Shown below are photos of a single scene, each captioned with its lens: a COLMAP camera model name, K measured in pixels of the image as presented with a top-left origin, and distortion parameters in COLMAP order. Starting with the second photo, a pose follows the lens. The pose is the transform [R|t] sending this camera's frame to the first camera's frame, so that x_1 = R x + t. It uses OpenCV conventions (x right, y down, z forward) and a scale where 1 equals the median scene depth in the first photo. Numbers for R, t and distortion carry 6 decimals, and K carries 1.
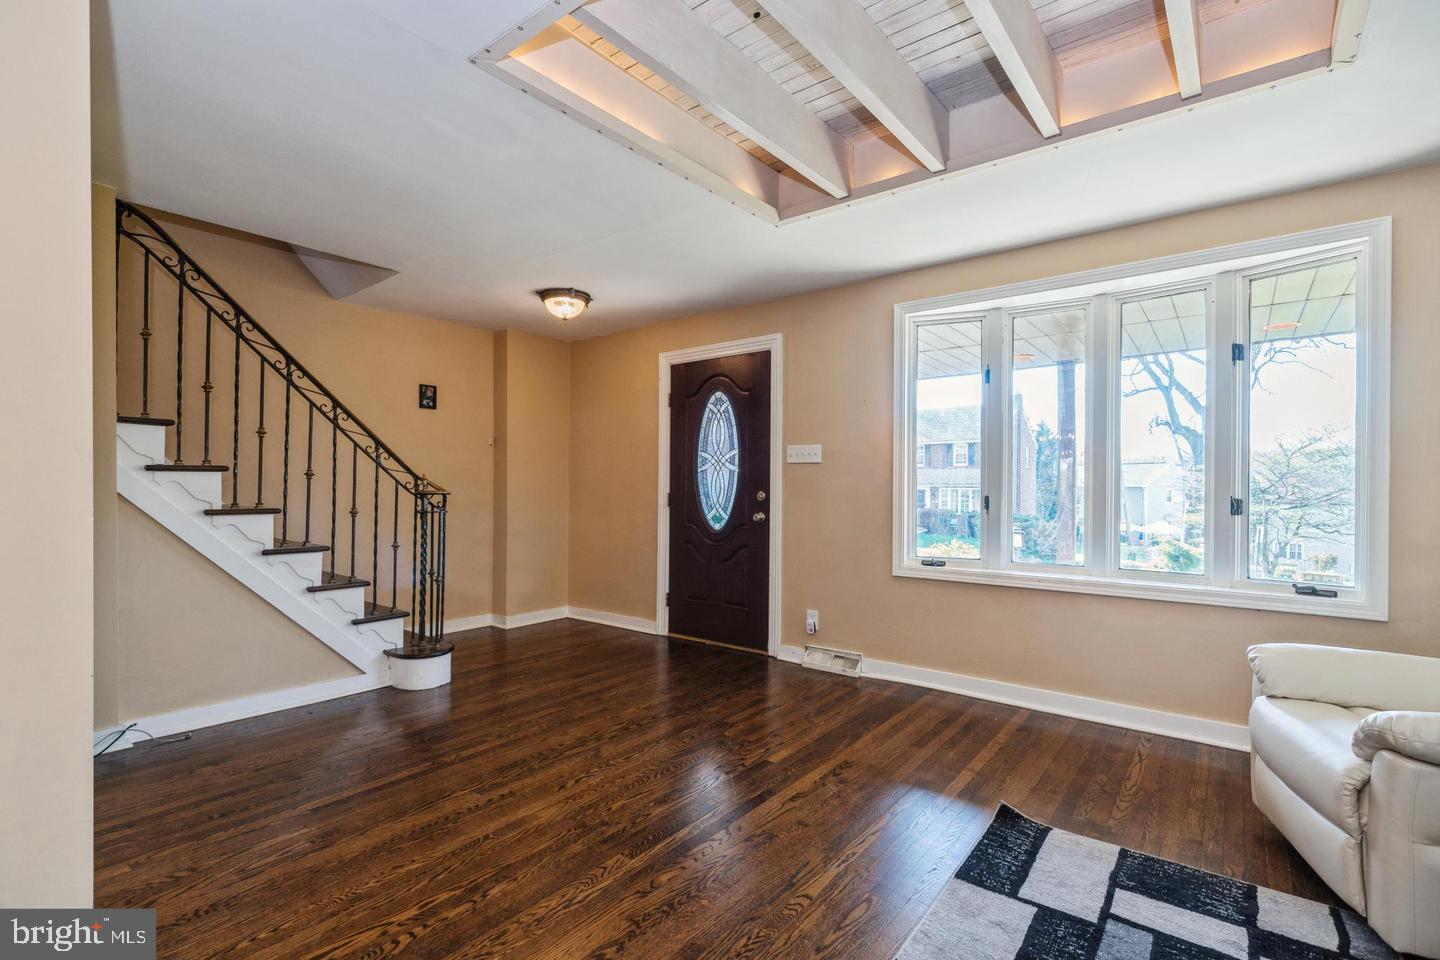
lens RADIAL K [[660.9, 0, 719.6], [0, 660.9, 487.3], [0, 0, 1]] dist [-0.004963, 0.003380]
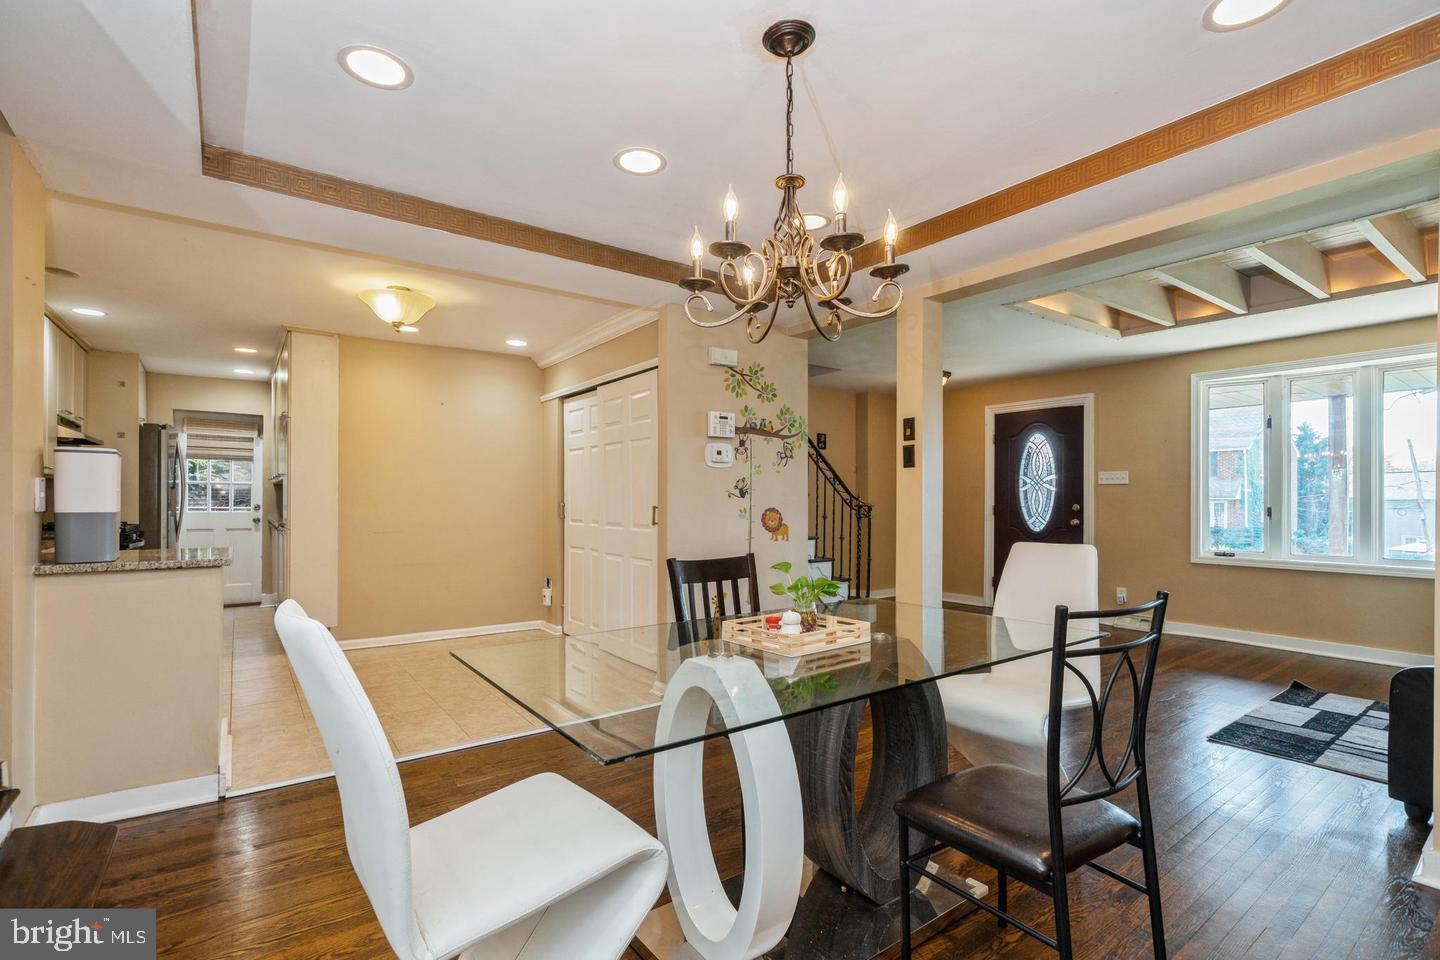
lens RADIAL K [[660.9, 0, 713.5], [0, 660.9, 496.8], [0, 0, 1]] dist [-0.004963, 0.003380]
pose [[0.962318, -0.003139, -0.271909, -0.370029], [0.001537, 0.999980, -0.006104, -0.003270], [0.271923, 0.005456, 0.962304, -0.709063]]
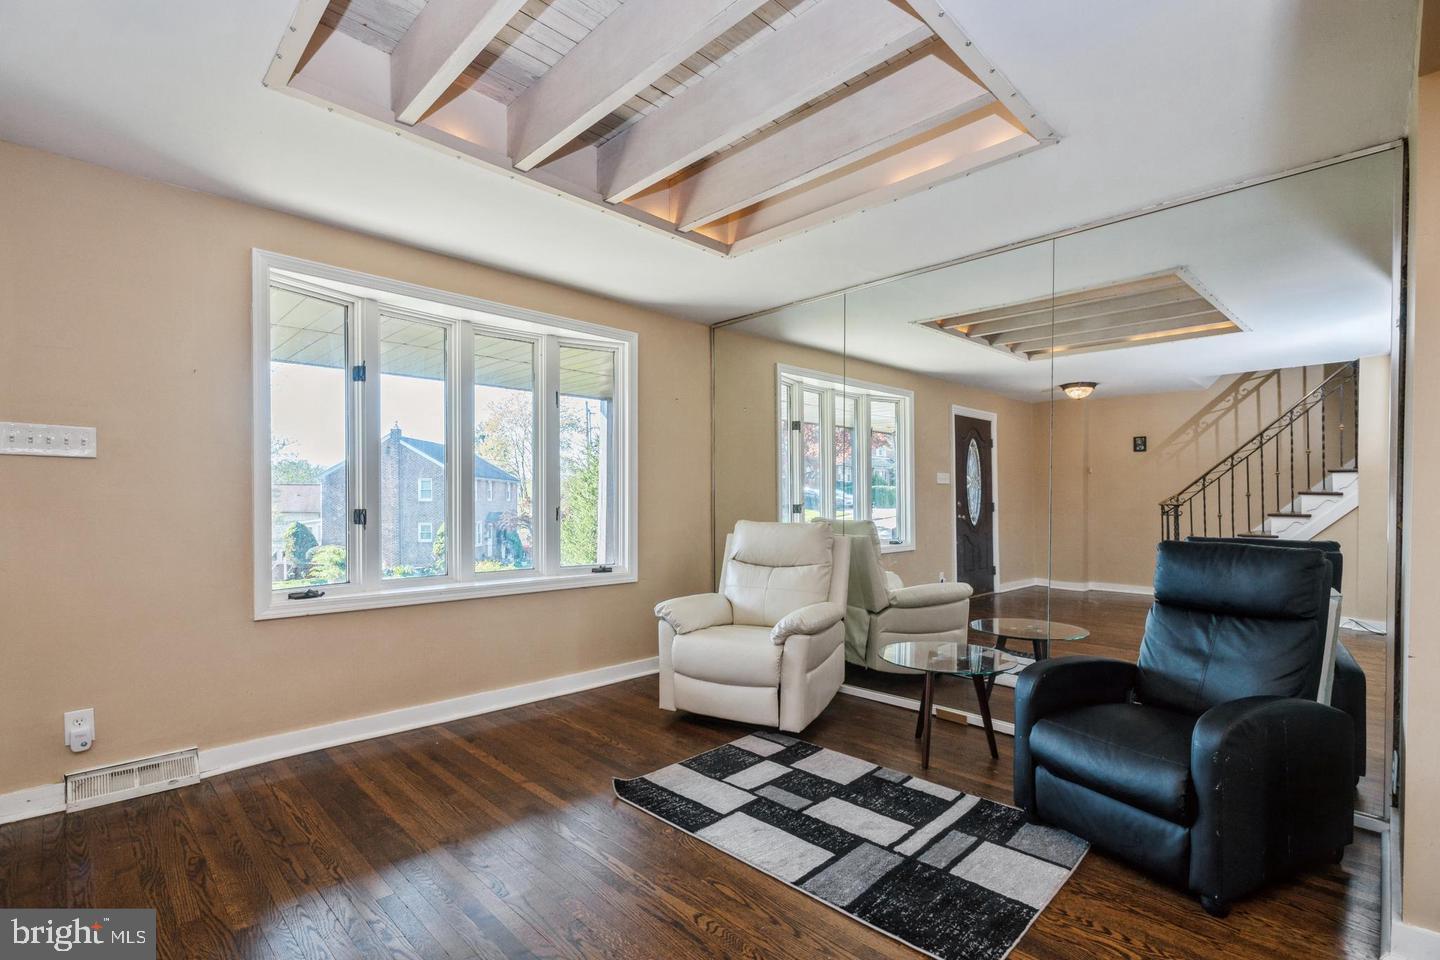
lens RADIAL K [[660.9, 0, 715.8], [0, 660.9, 507.6], [0, 0, 1]] dist [-0.004963, 0.003380]
pose [[0.124501, -0.011356, 0.992154, -0.422230], [-0.003167, 0.999925, 0.011843, -0.001026], [-0.992214, -0.004617, 0.124456, 0.431356]]
